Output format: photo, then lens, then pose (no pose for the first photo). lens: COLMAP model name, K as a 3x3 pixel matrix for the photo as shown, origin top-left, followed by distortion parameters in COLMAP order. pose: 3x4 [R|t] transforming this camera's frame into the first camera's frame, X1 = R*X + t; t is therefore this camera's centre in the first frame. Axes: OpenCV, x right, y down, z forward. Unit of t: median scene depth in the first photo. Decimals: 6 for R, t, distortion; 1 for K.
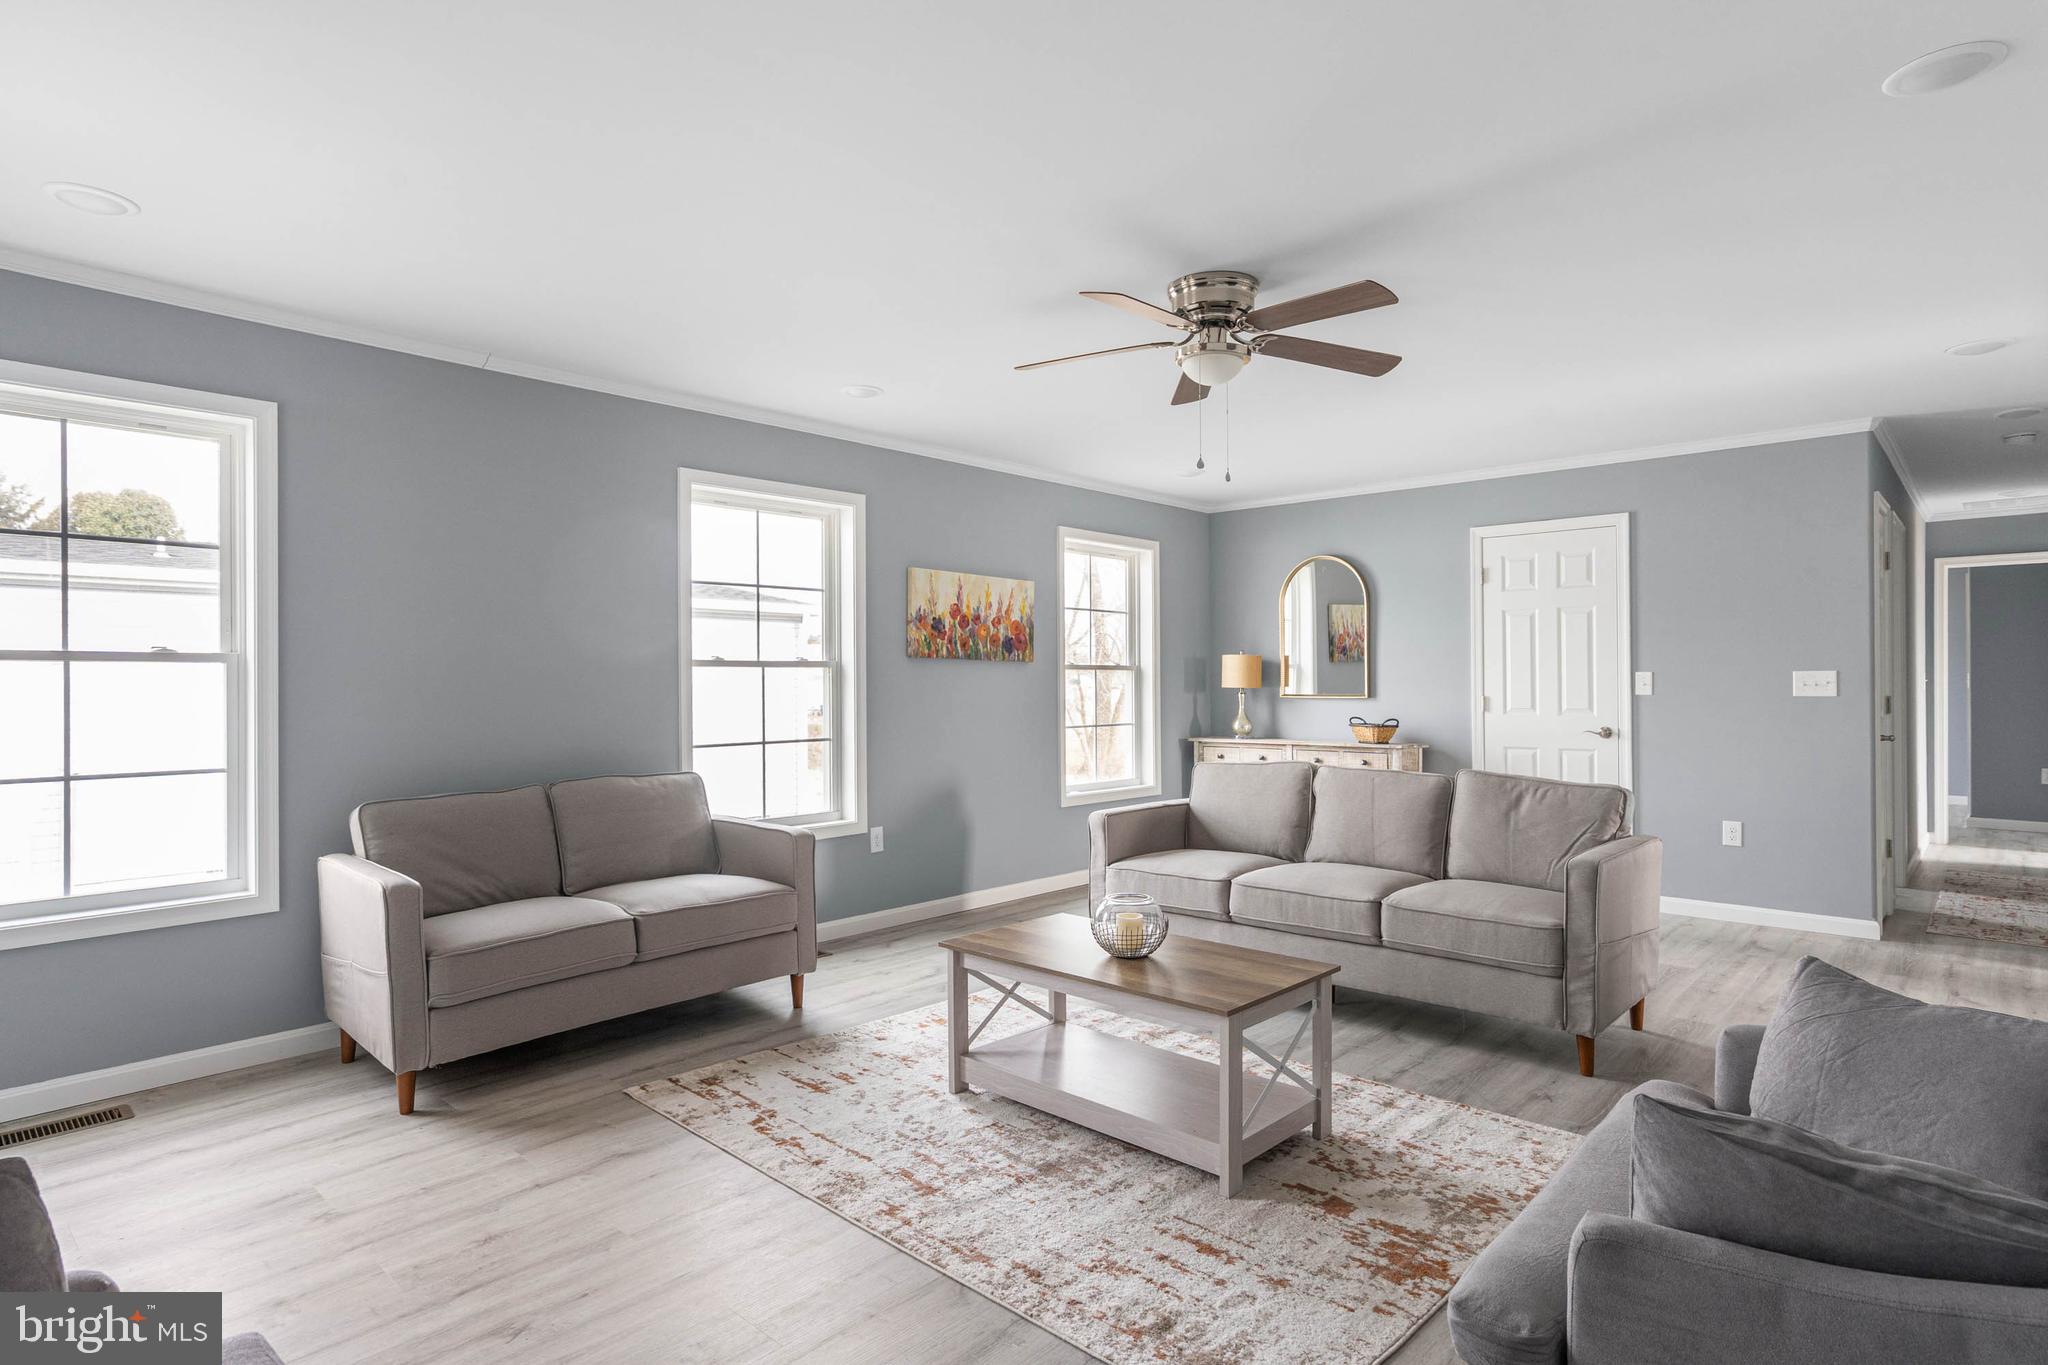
lens RADIAL K [[1097.1, 0, 1030.1], [0, 1097.1, 681.1], [0, 0, 1]] dist [-0.005212, 0.003630]
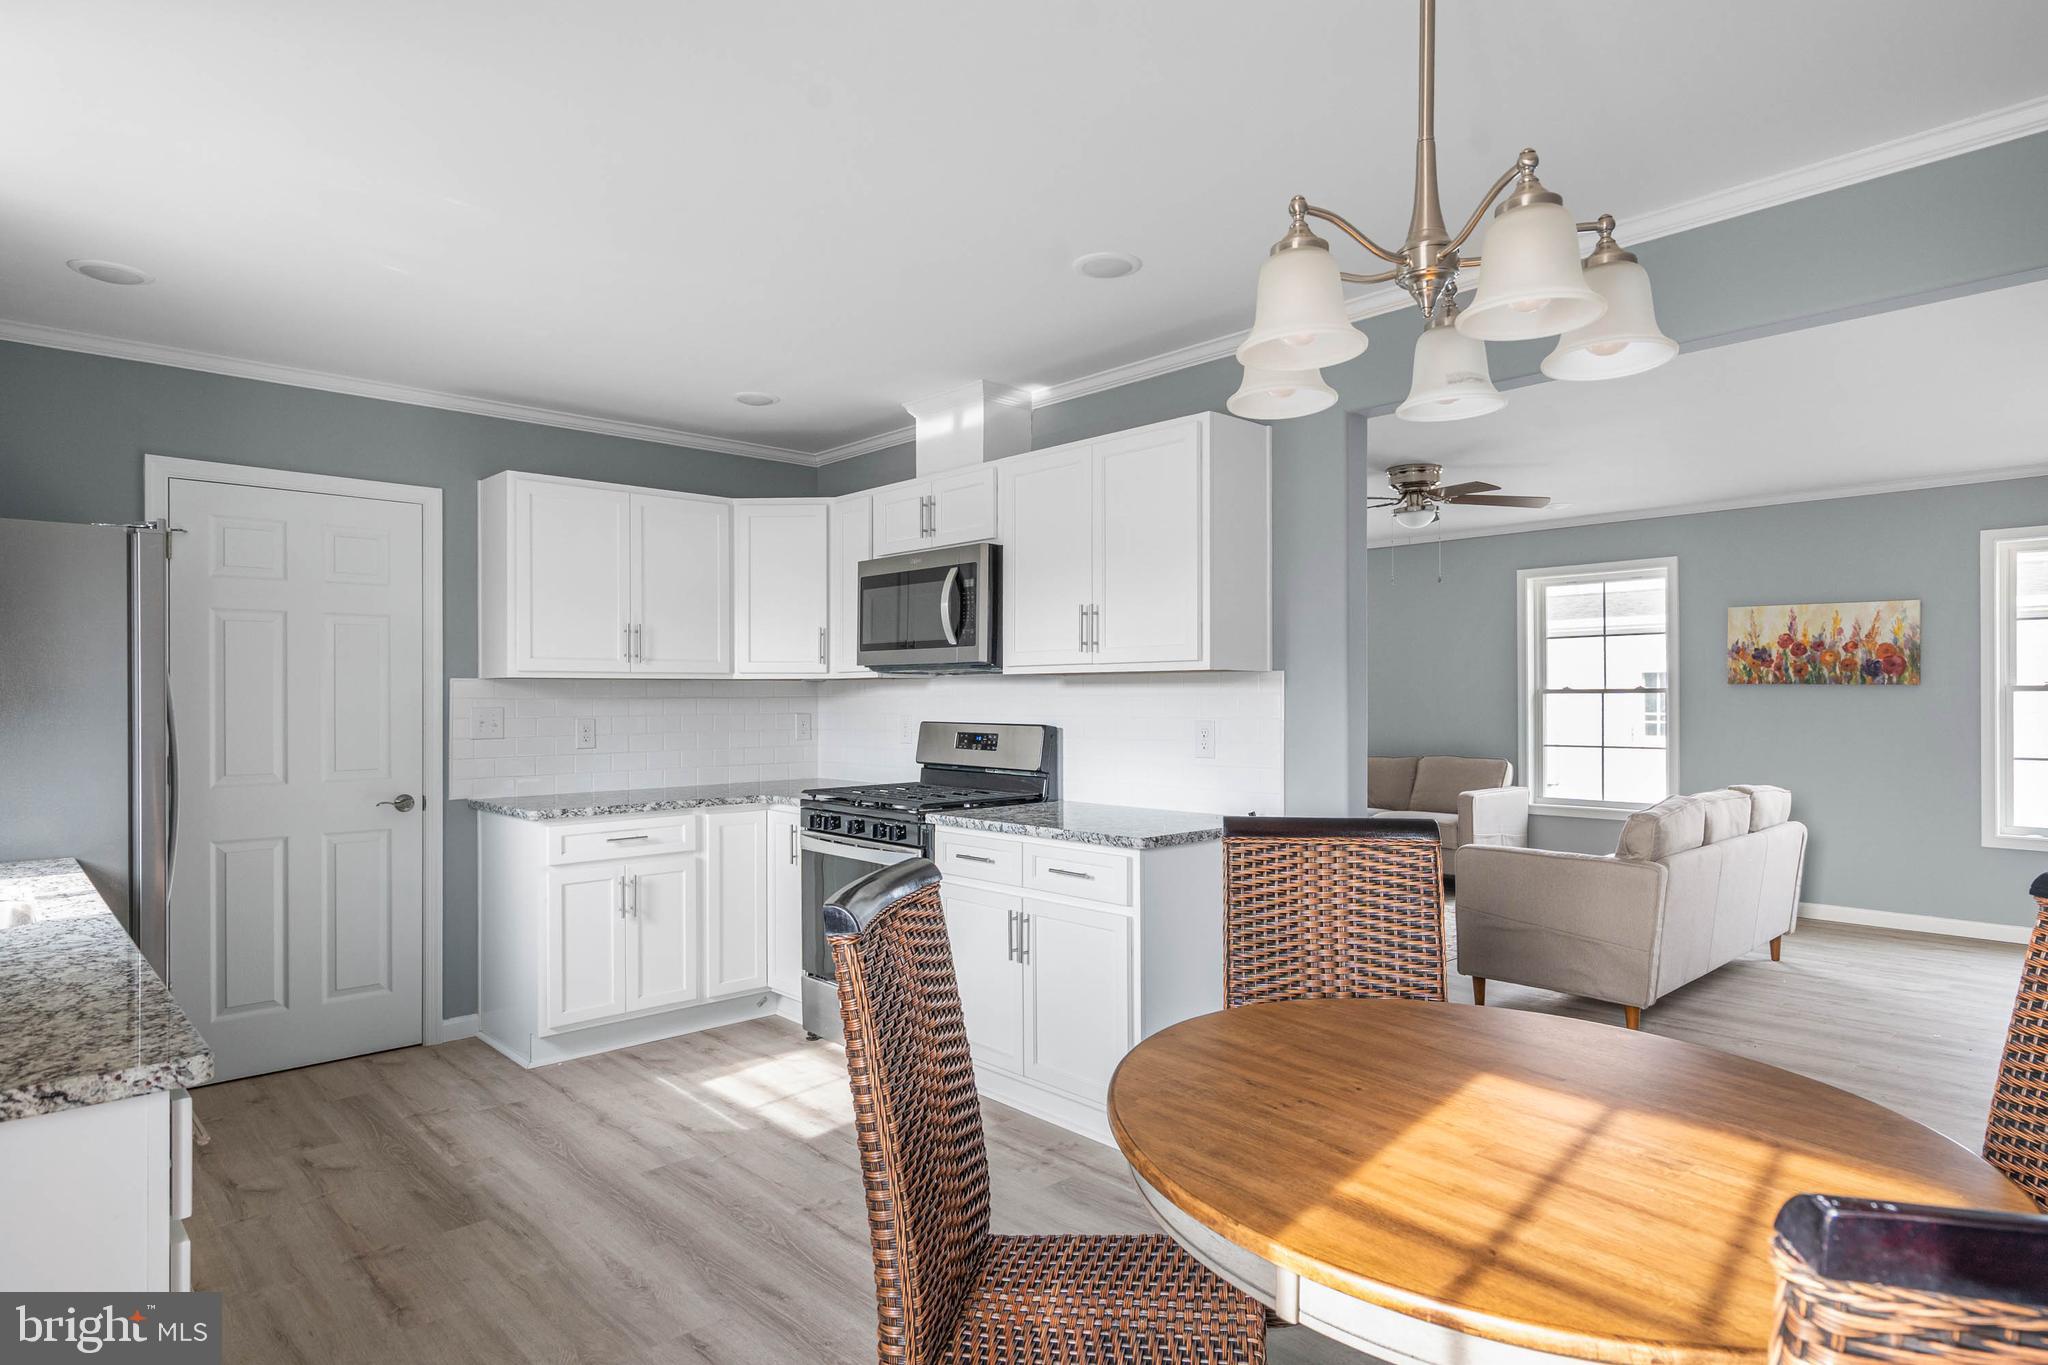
lens RADIAL K [[1148.7, 0, 1030.0], [0, 1148.7, 698.4], [0, 0, 1]] dist [0.003244, 0.004270]
pose [[-0.085557, 0.007071, -0.996308, 1.156756], [0.006072, 0.999960, 0.006575, -0.018041], [0.996315, -0.005487, -0.085597, 0.344061]]
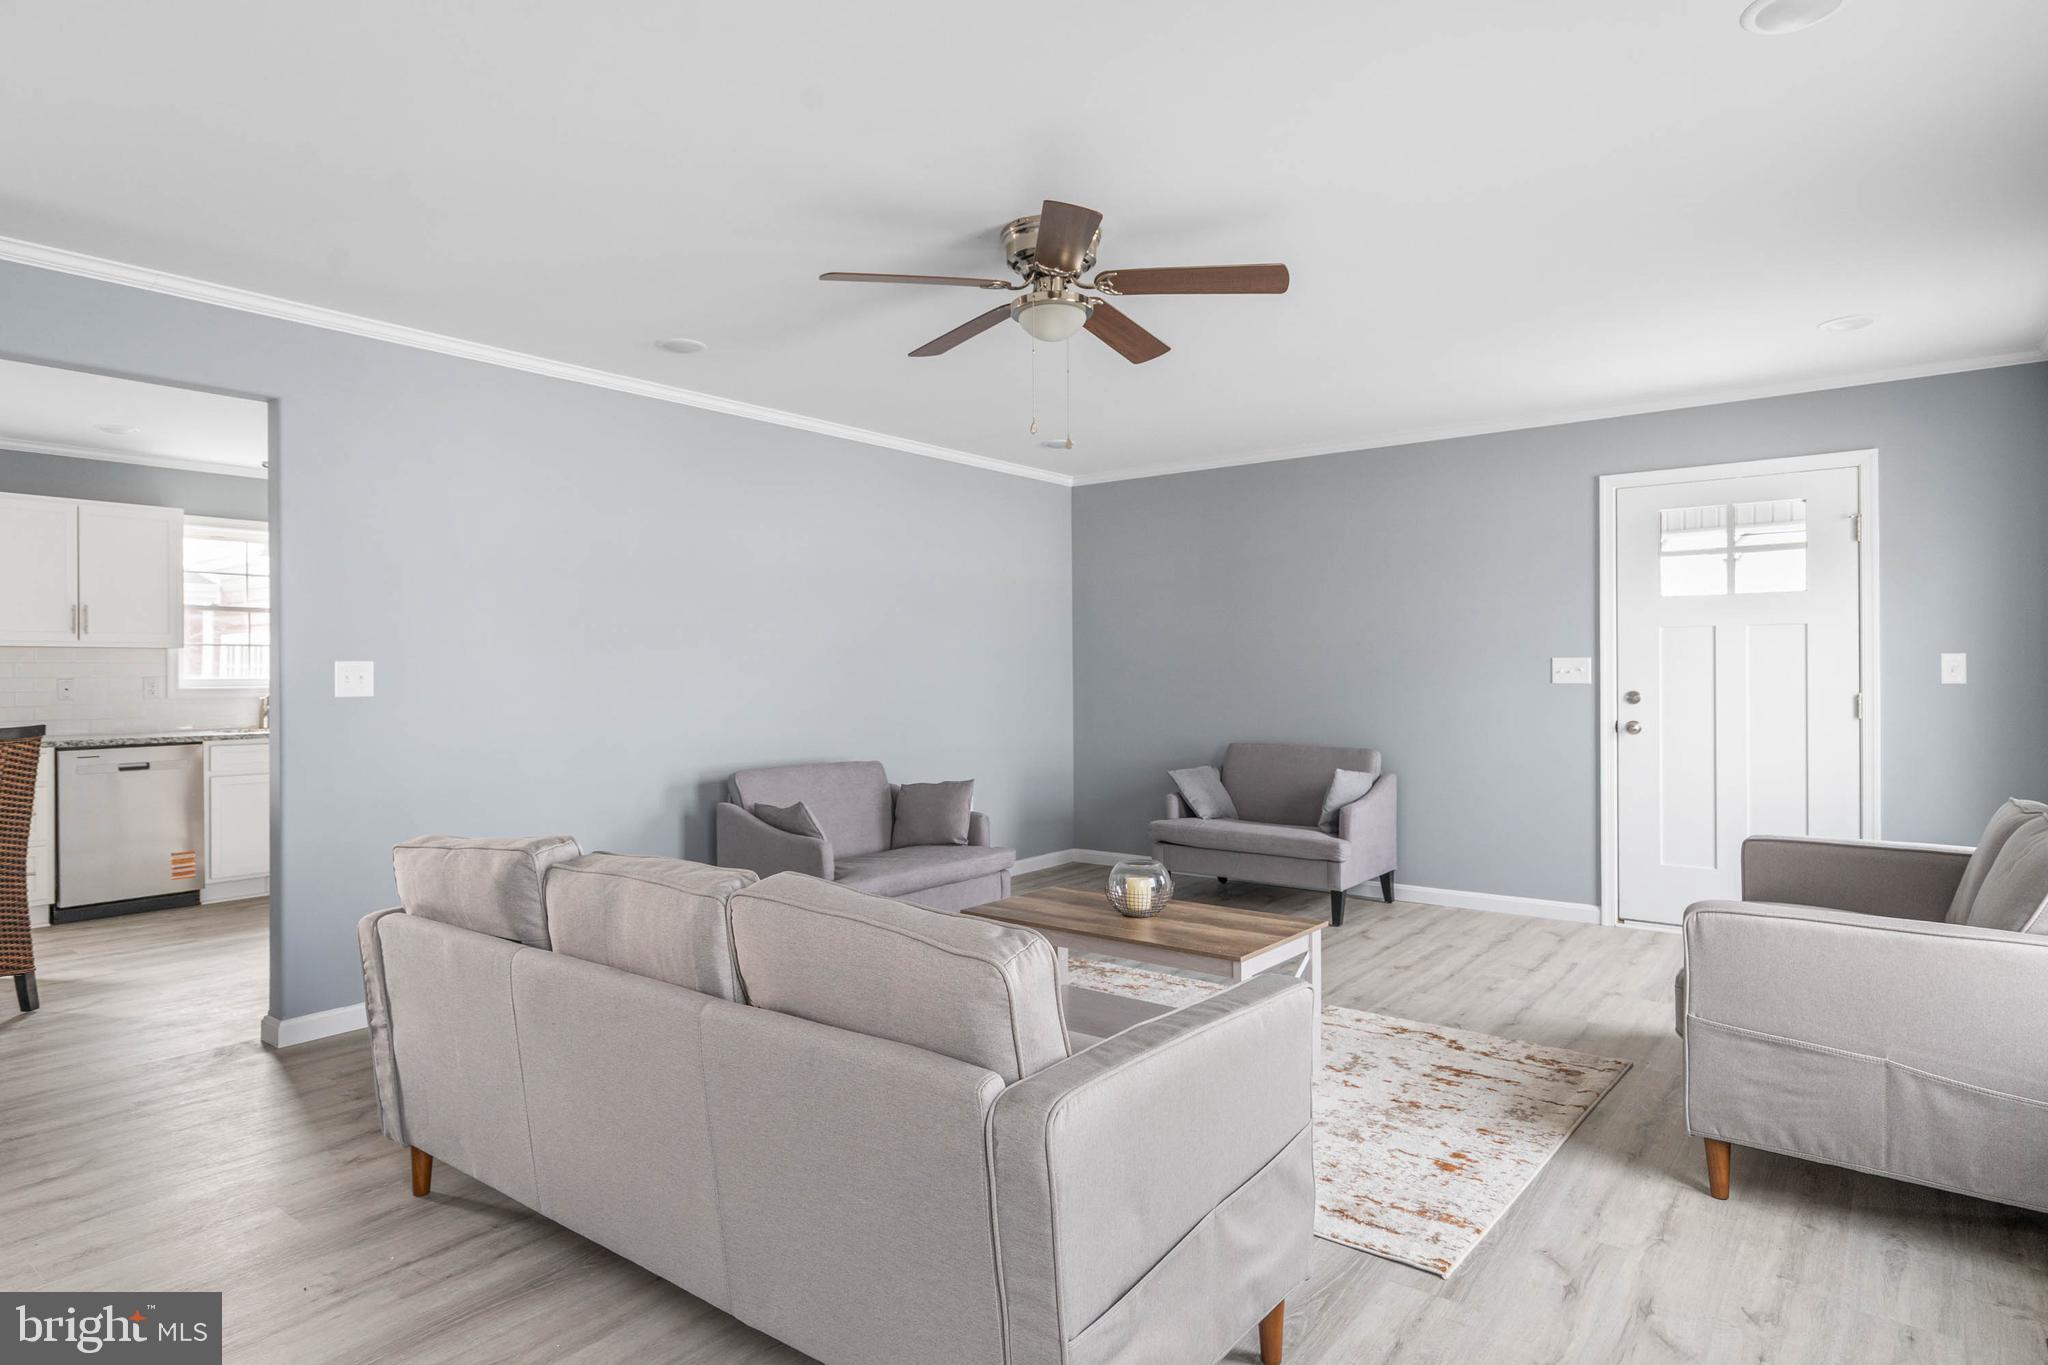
lens RADIAL K [[1148.7, 0, 1016.0], [0, 1148.7, 664.4], [0, 0, 1]] dist [0.003244, 0.004270]
pose [[-0.997083, 0.010066, -0.075656, 0.162587], [0.010483, 0.999932, -0.005121, -0.000219], [0.075600, -0.005899, -0.997121, 1.166743]]
